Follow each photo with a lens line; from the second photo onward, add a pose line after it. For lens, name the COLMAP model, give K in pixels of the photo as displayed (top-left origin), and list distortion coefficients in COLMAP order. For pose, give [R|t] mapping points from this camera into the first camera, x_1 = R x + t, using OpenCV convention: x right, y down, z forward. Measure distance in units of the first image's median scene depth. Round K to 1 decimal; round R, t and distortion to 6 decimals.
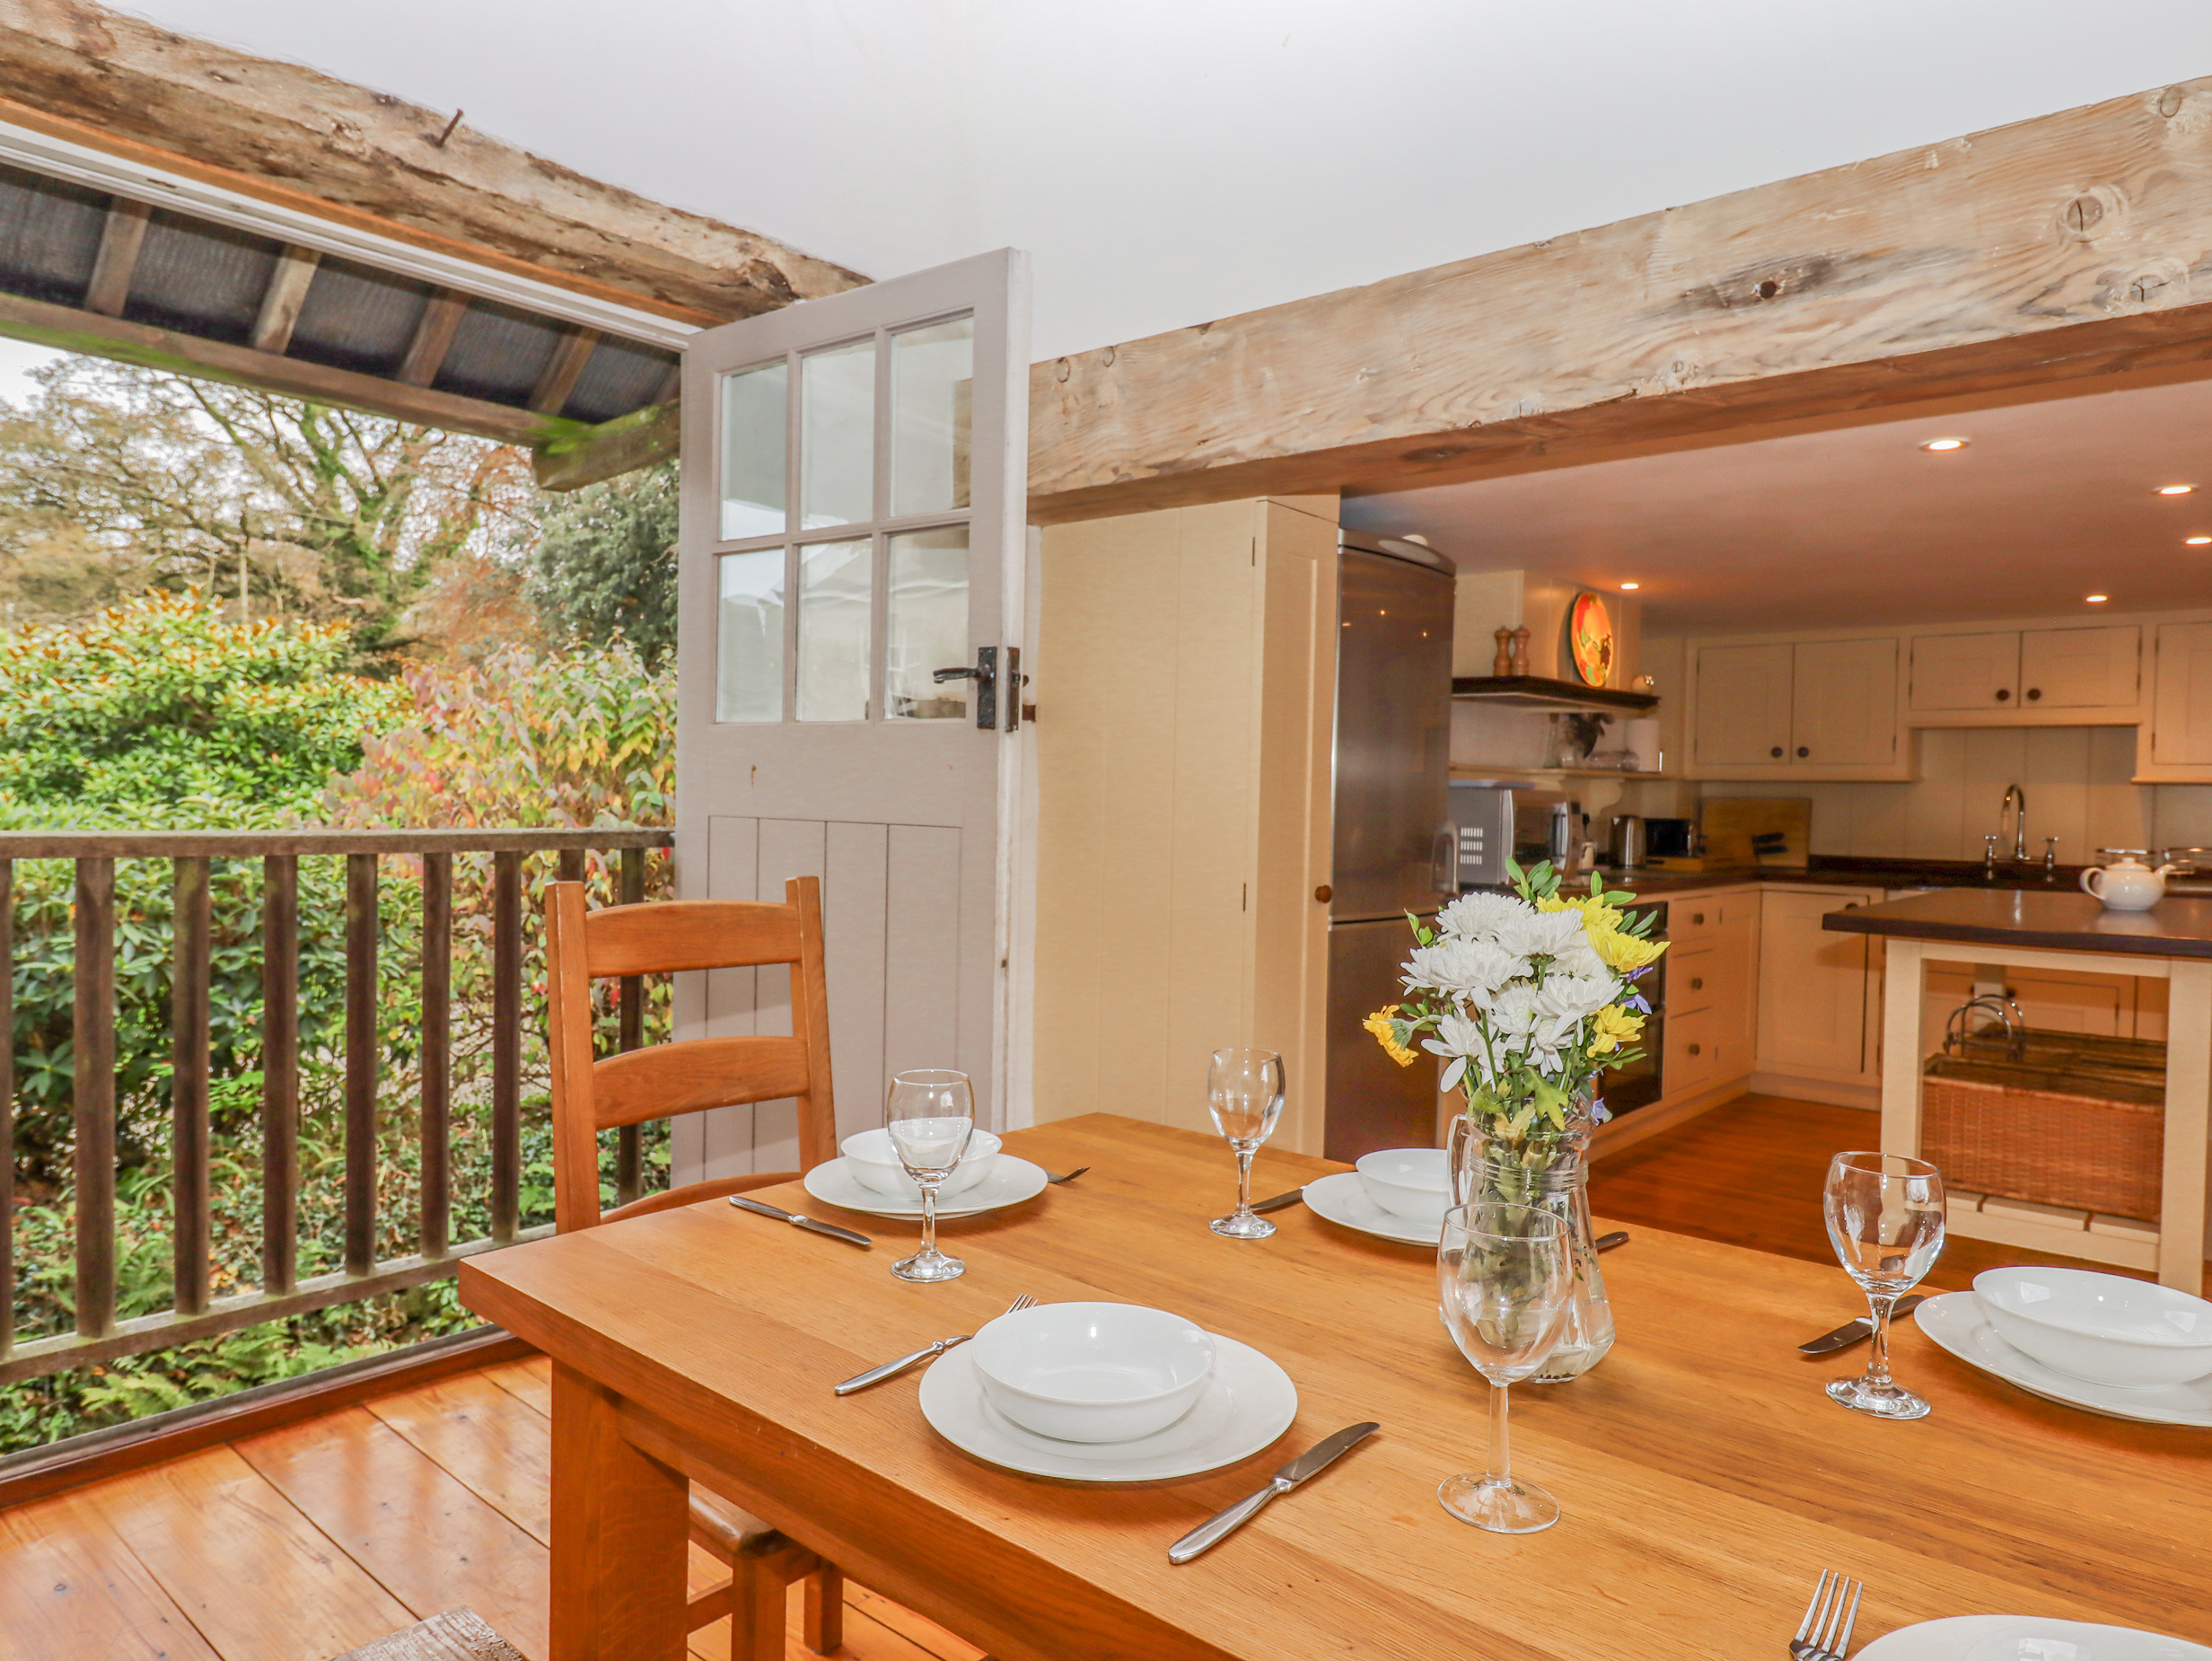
lens RADIAL K [[1399.3, 0, 1116.2], [0, 1399.3, 828.4], [0, 0, 1]] dist [0.011405, -0.016395]
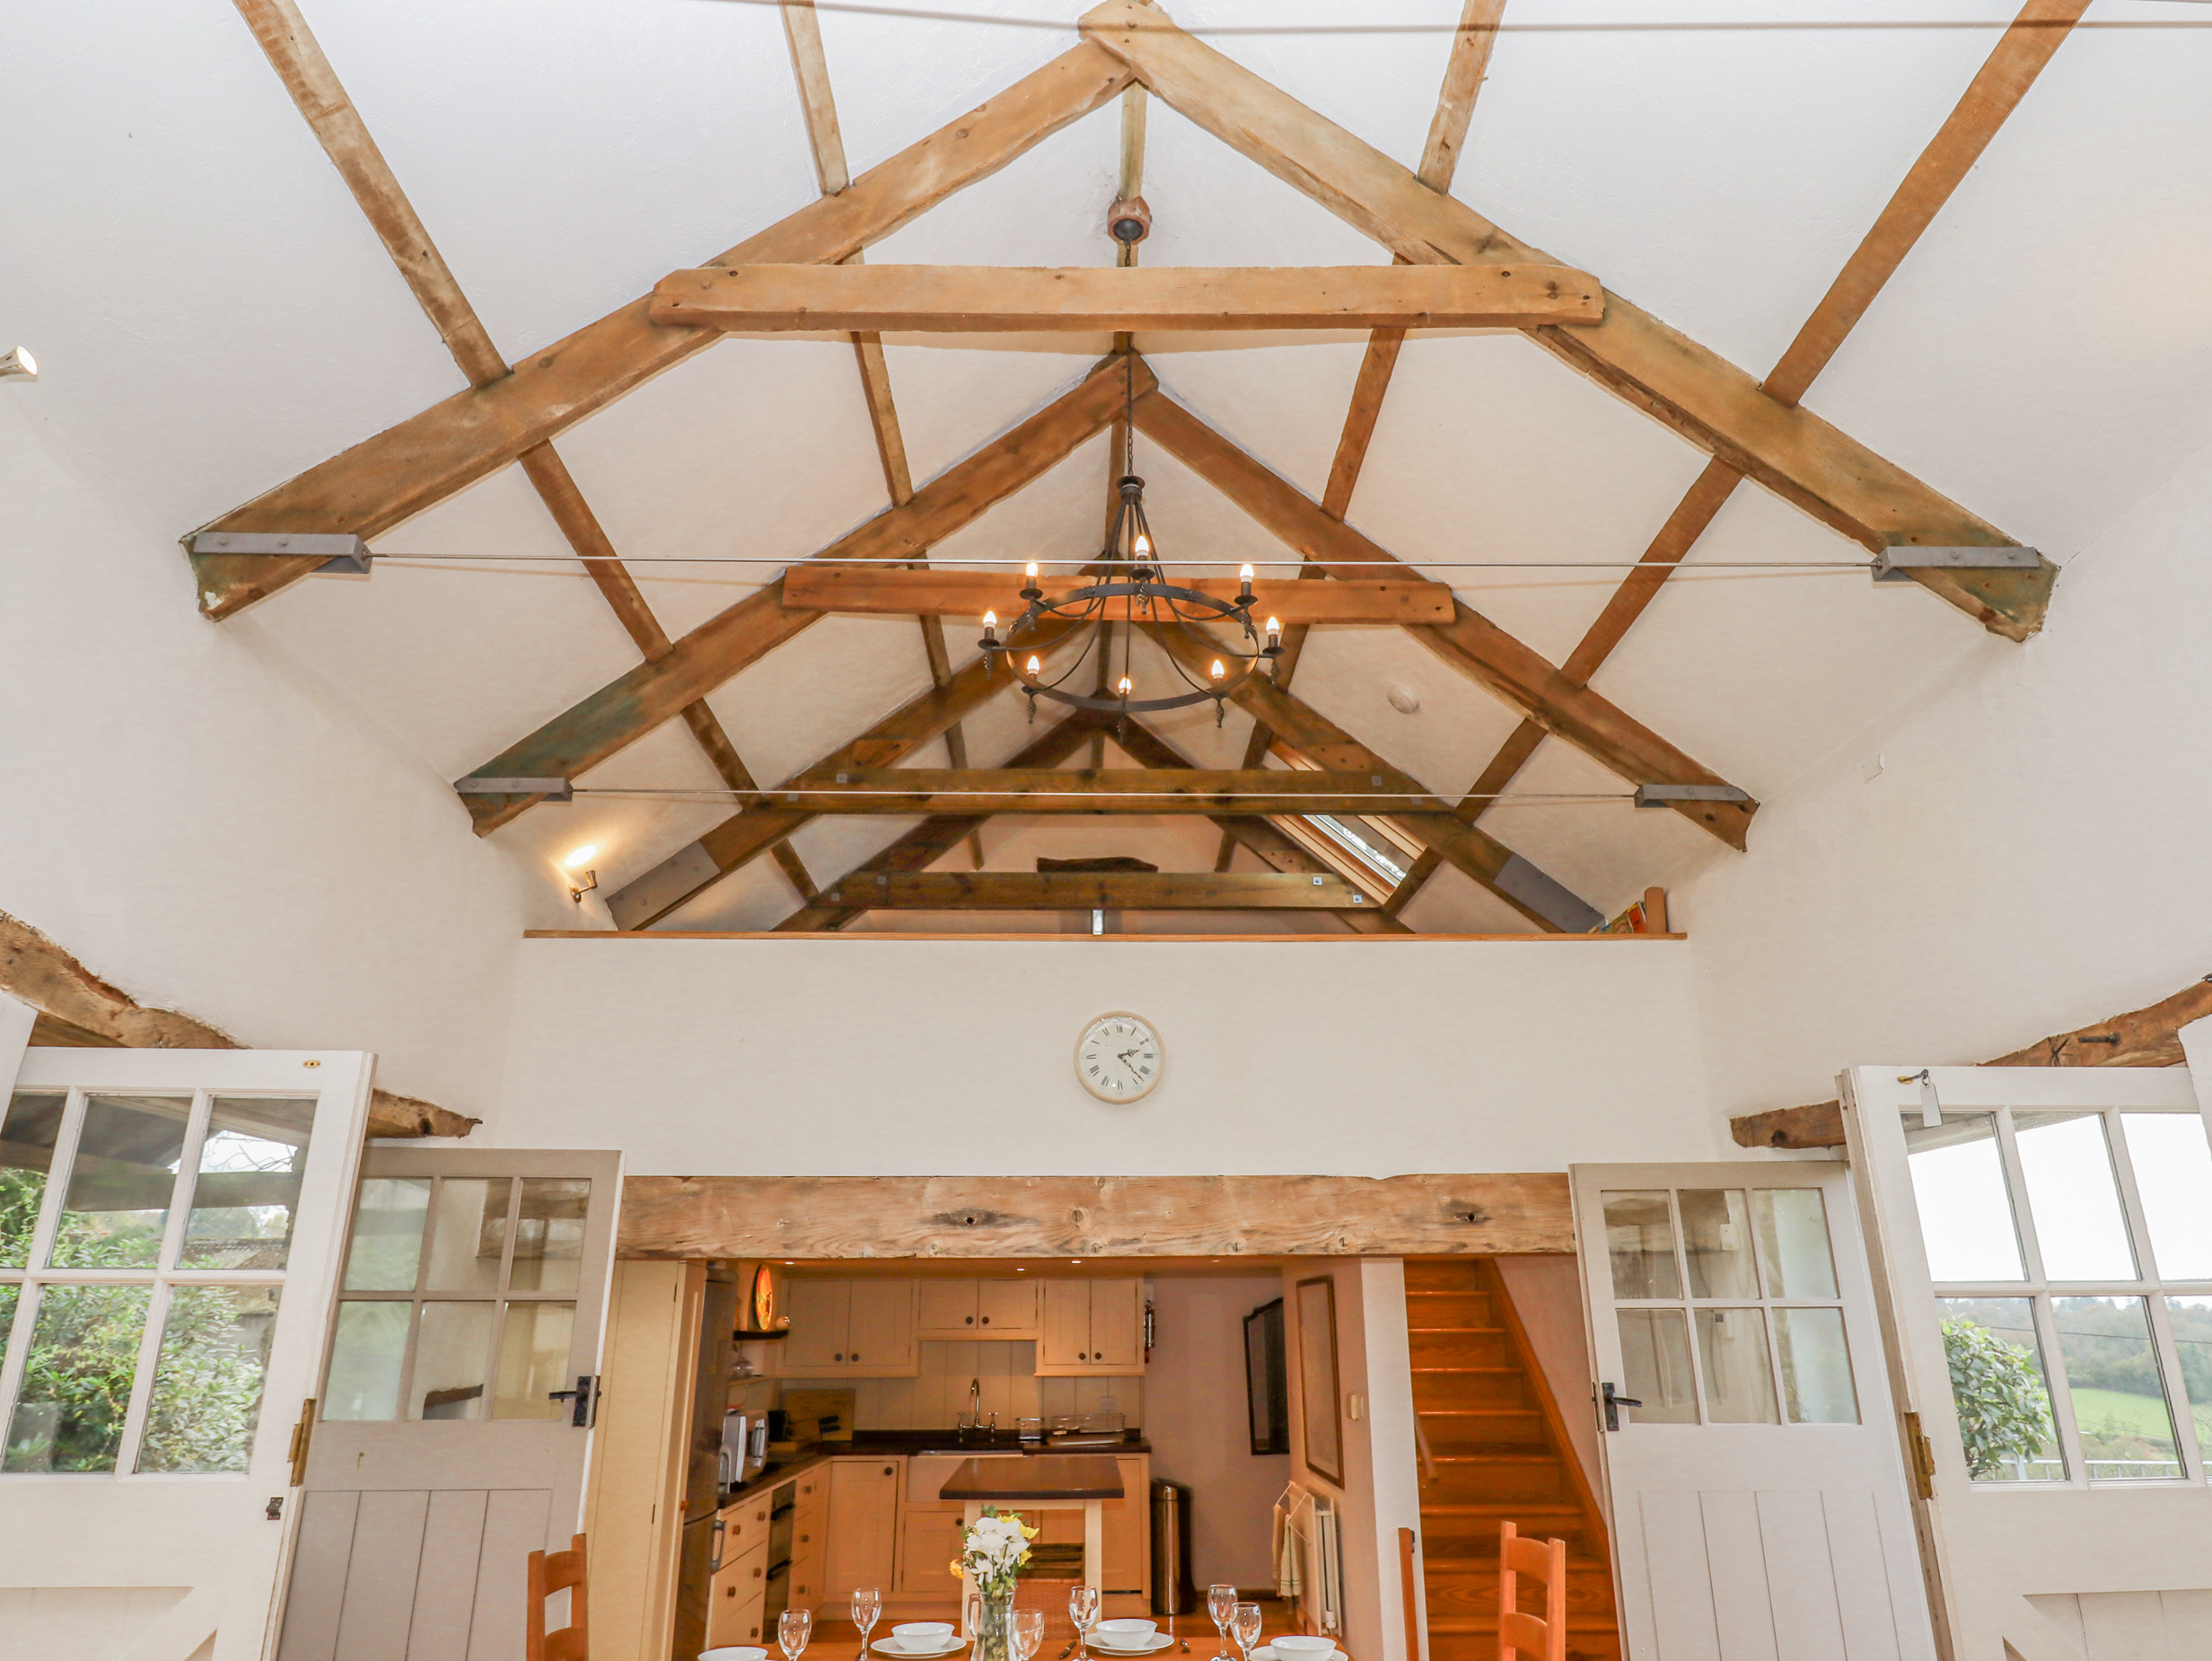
lens RADIAL K [[1399.3, 0, 1113.9], [0, 1399.3, 827.0], [0, 0, 1]] dist [0.011405, -0.016395]
pose [[0.742892, 0.203989, 0.637573, -0.886816], [0.035111, 0.939254, -0.341423, -0.156582], [-0.668489, 0.276026, 0.690602, -0.886571]]
